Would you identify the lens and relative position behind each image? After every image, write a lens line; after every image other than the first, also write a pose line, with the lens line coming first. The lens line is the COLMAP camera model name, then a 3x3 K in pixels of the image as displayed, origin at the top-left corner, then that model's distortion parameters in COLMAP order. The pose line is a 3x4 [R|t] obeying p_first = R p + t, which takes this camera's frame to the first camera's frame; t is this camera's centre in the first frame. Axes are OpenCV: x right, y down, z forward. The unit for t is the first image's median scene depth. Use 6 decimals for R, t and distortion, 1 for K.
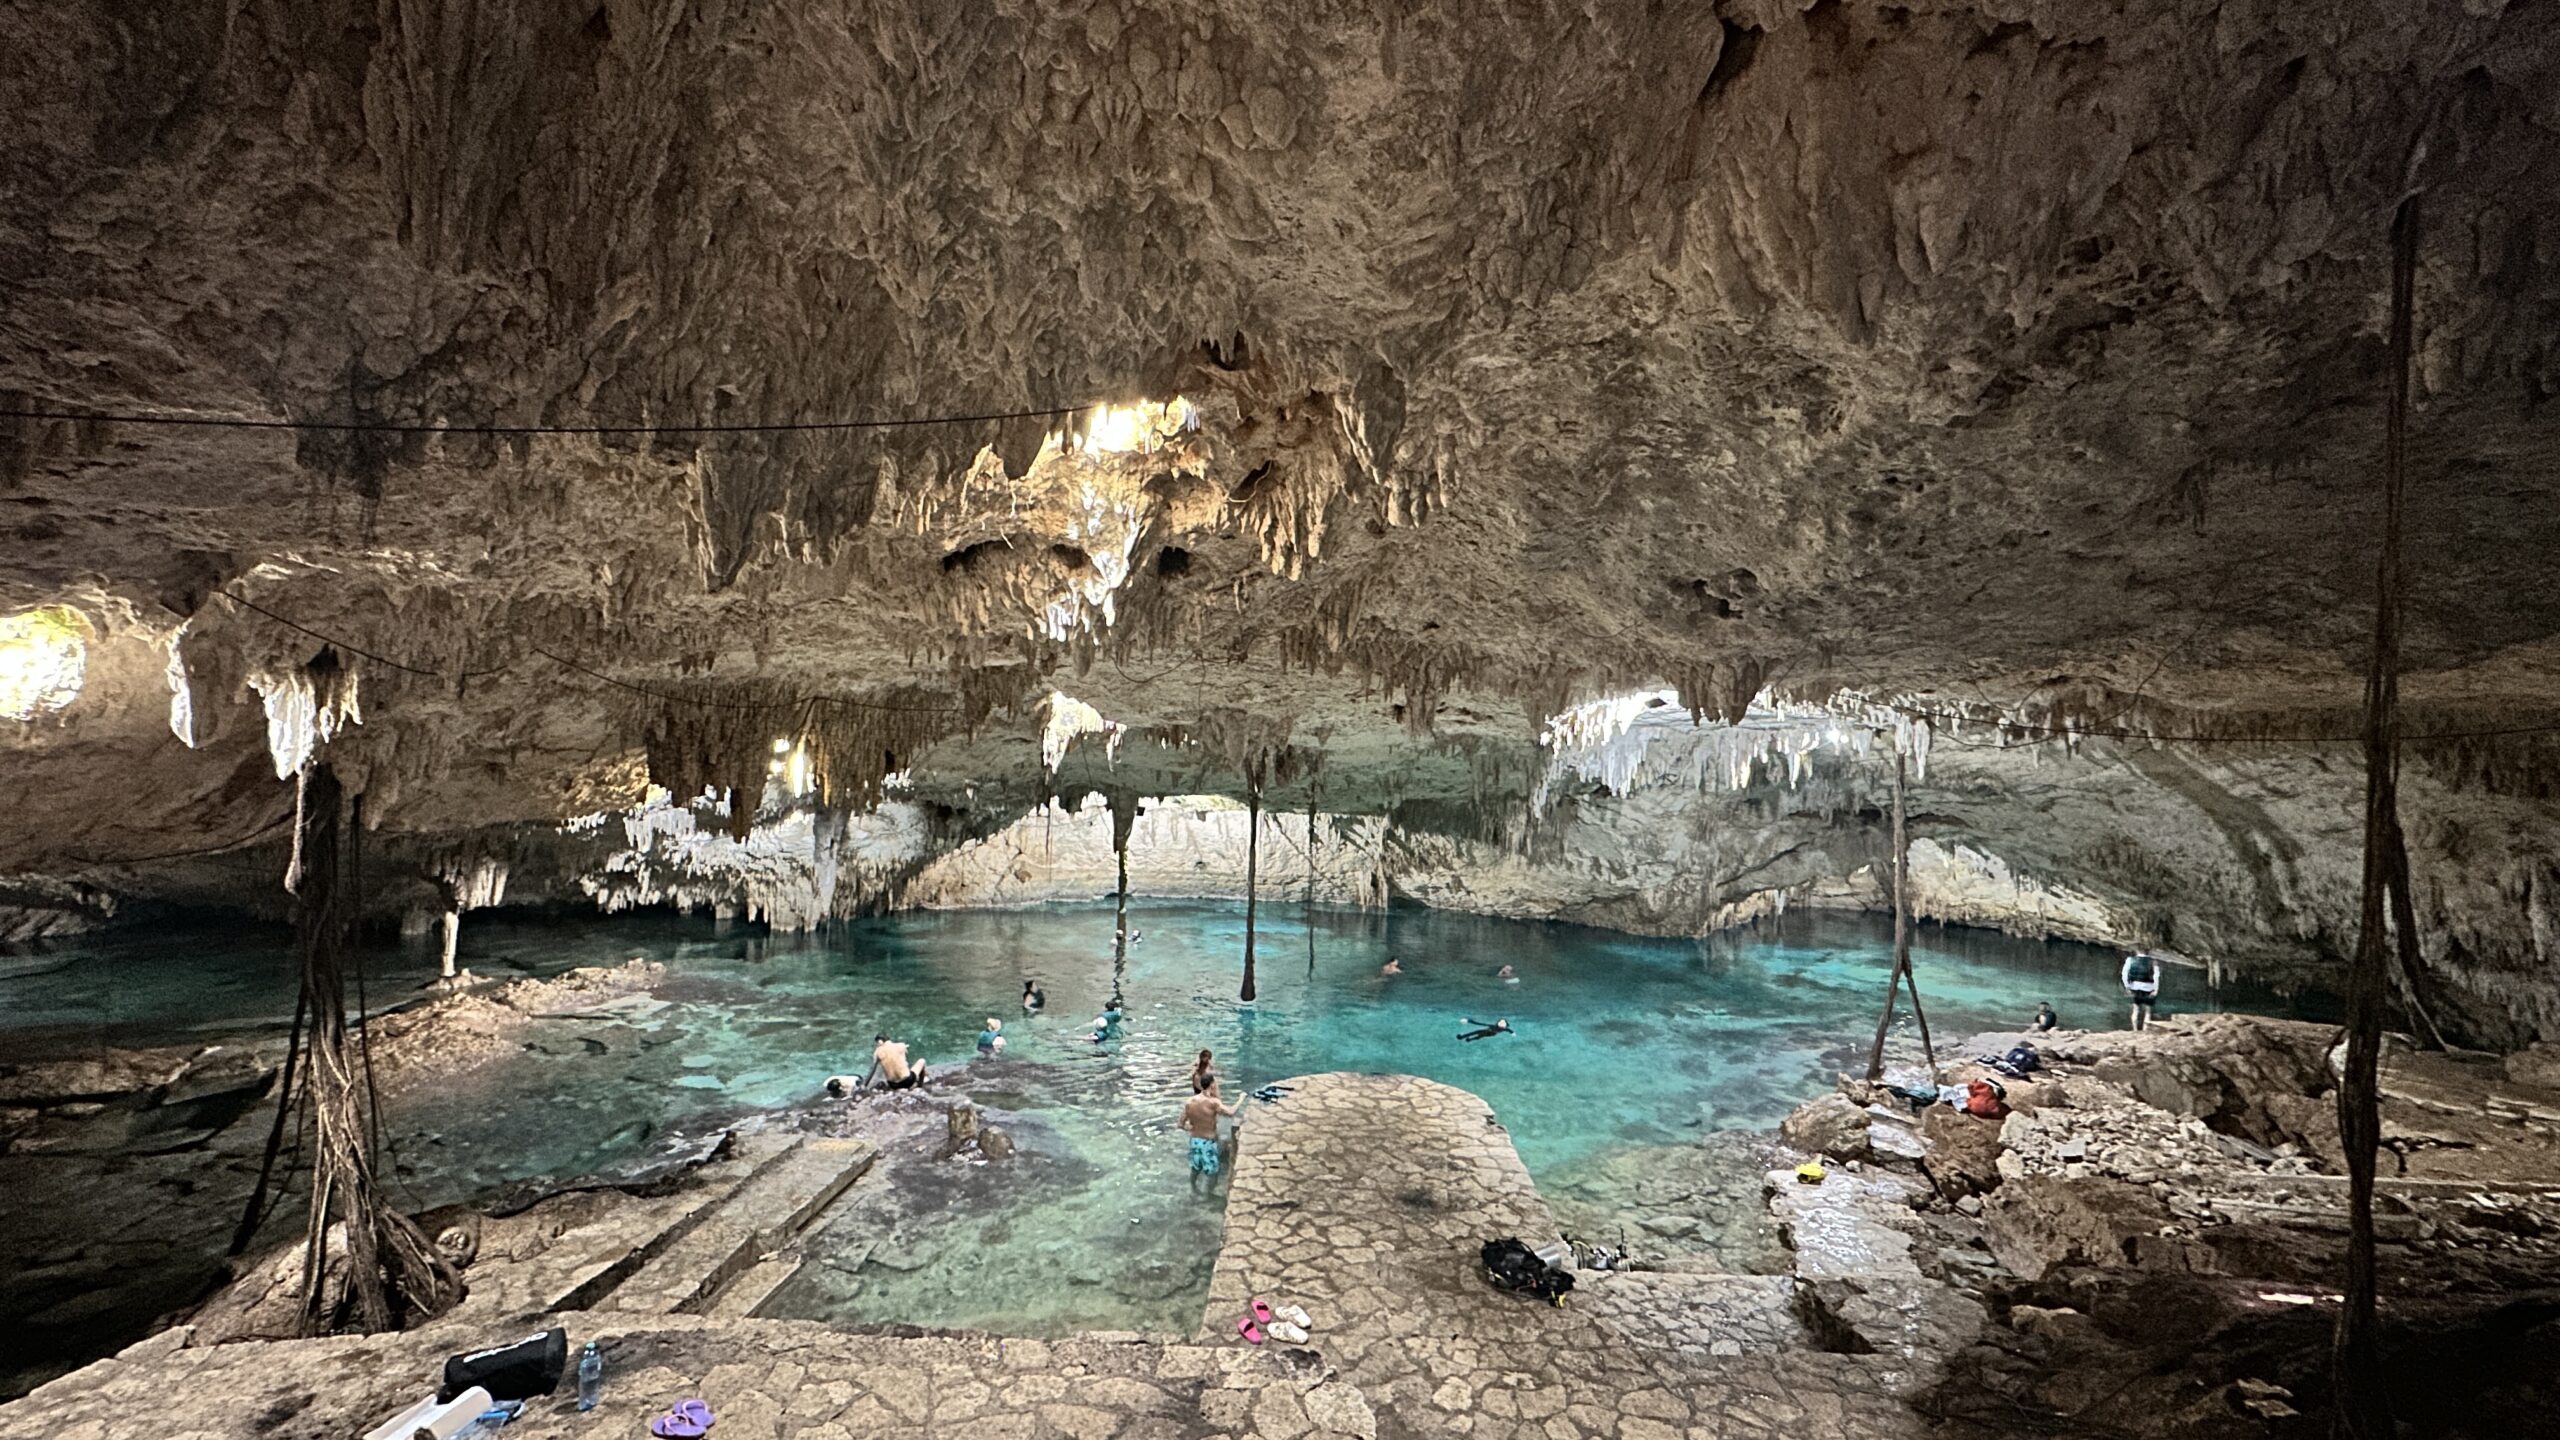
lens RADIAL K [[1003.9, 0, 1274.1], [0, 1003.9, 721.5], [0, 0, 1]] dist [-0.004268, 0.000097]
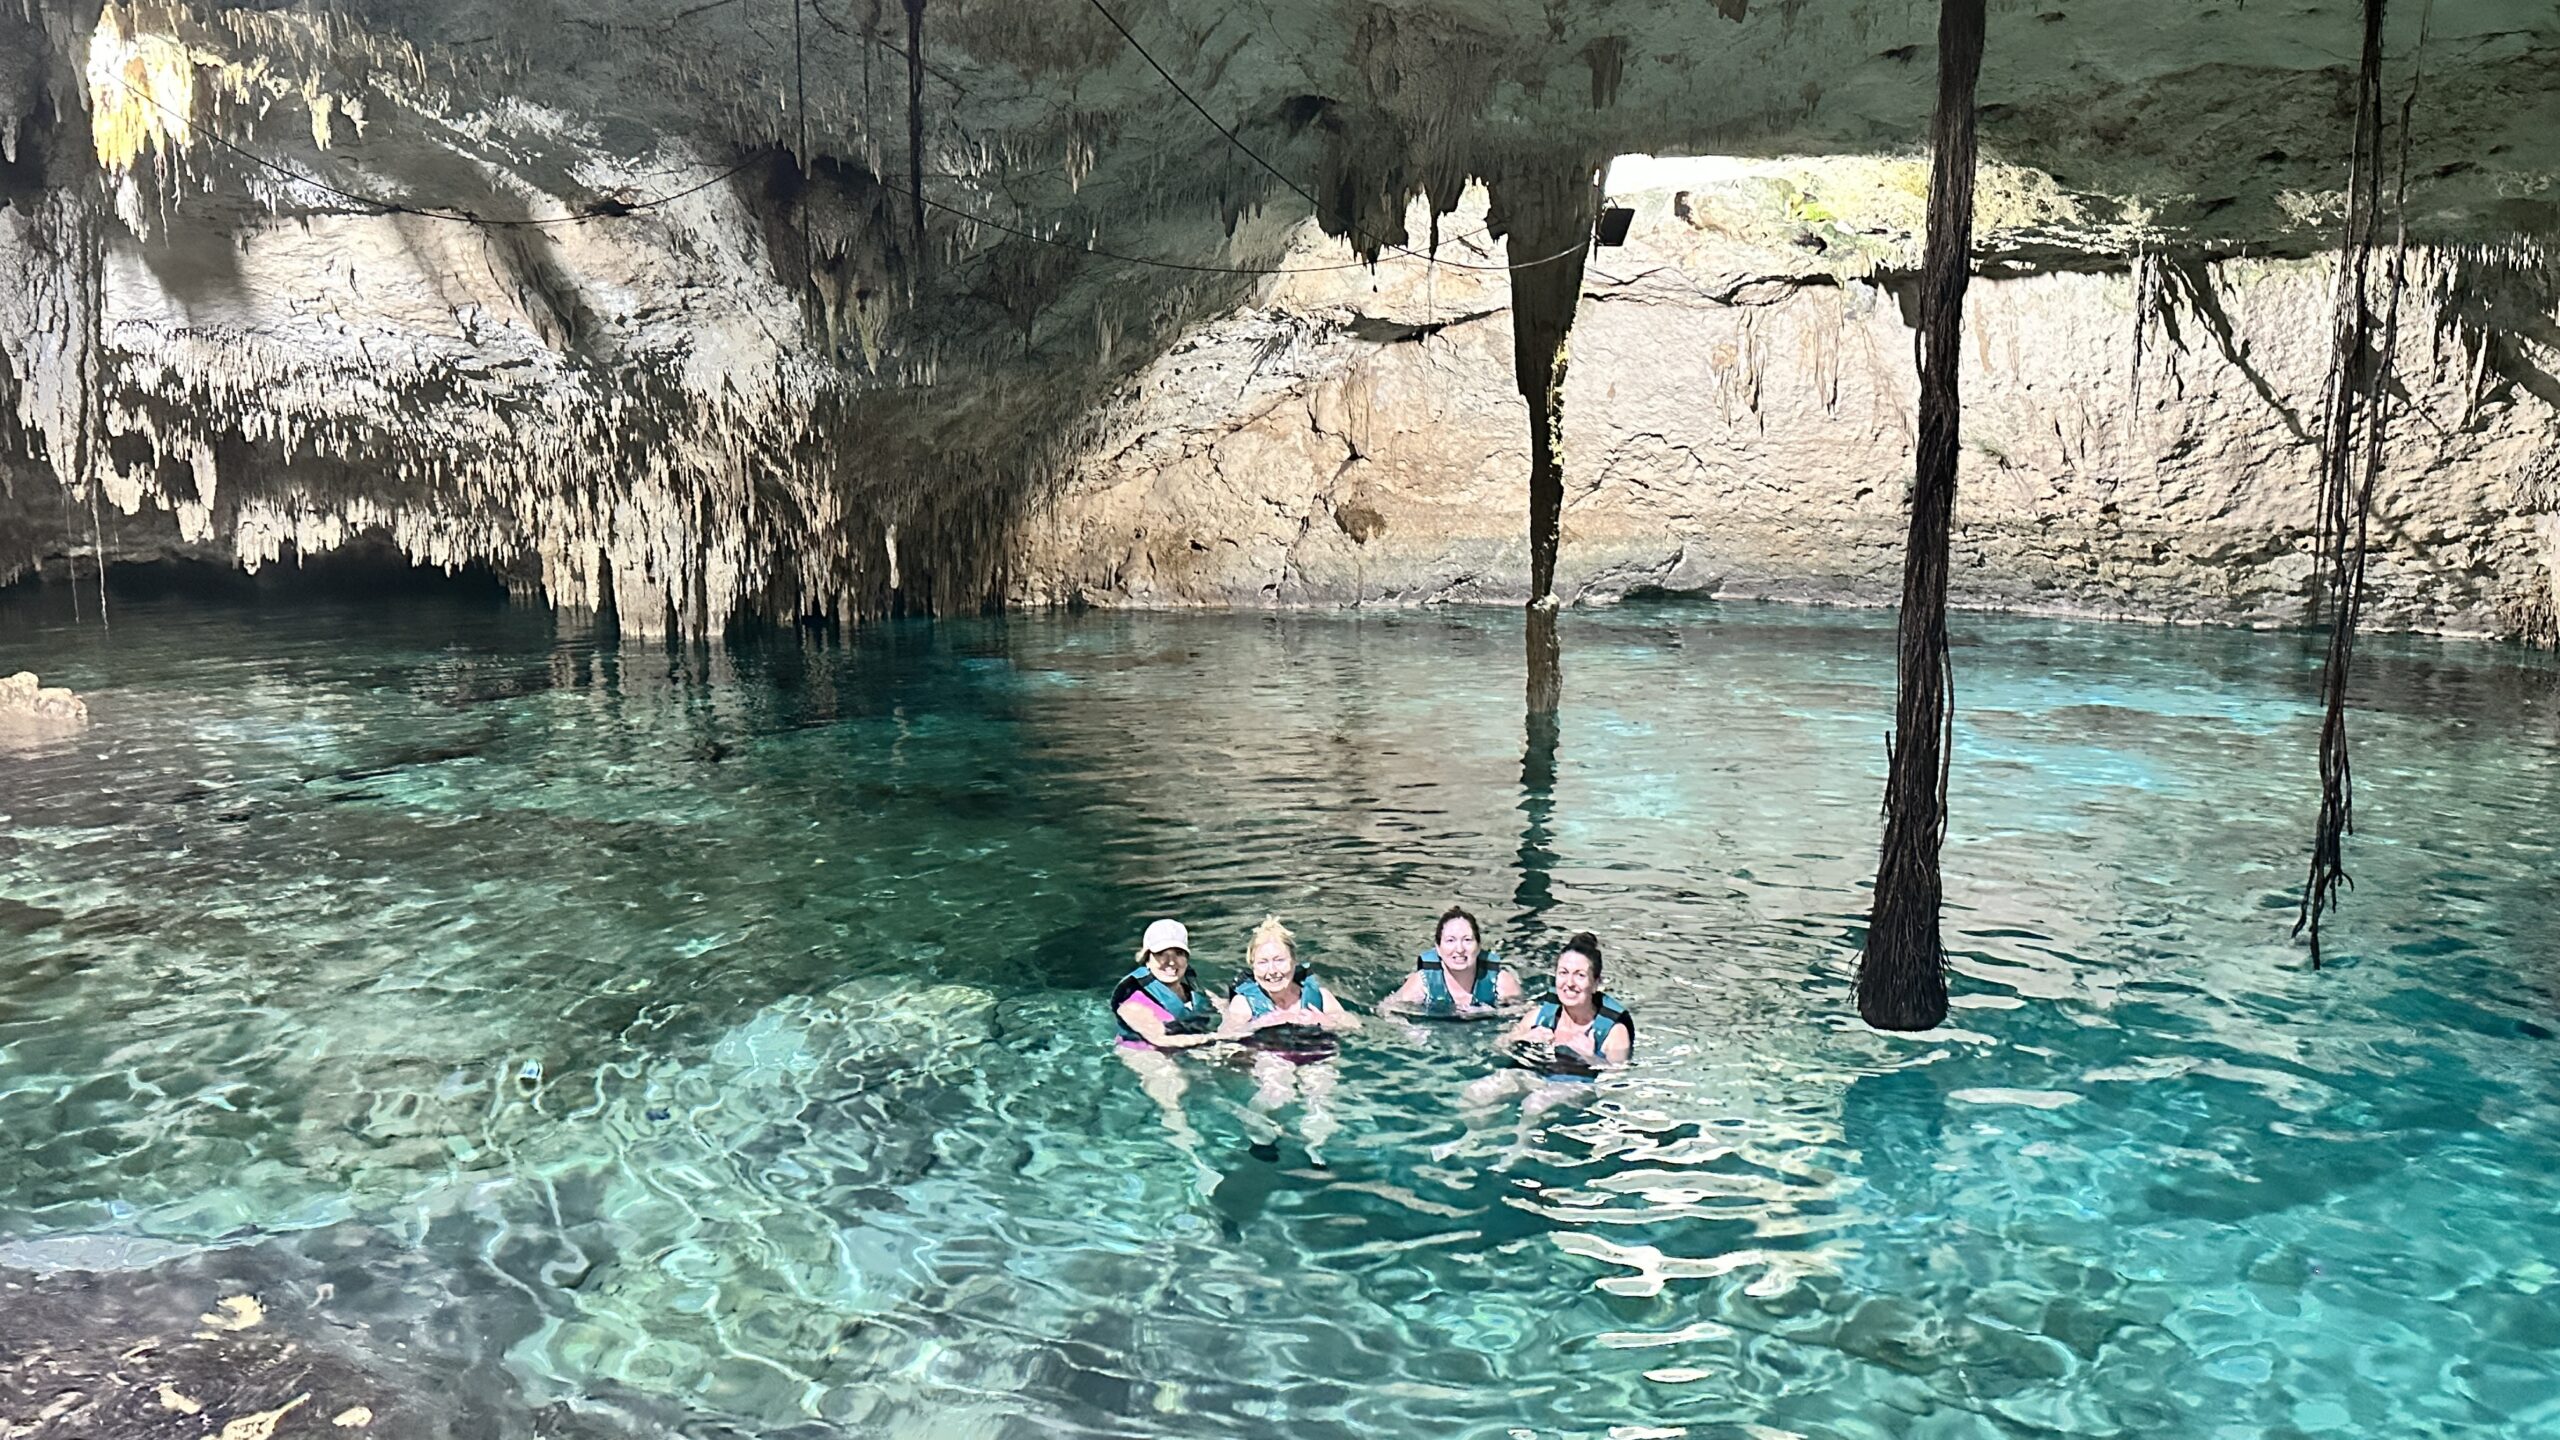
lens RADIAL K [[1864.8, 0, 1181.3], [0, 1864.8, 720.1], [0, 0, 1]] dist [-0.030707, -0.016400]
pose [[0.866673, 0.051491, -0.496213, 0.036582], [0.047140, 0.981756, 0.184208, 0.277654], [0.496645, -0.183039, 0.848434, 1.169470]]
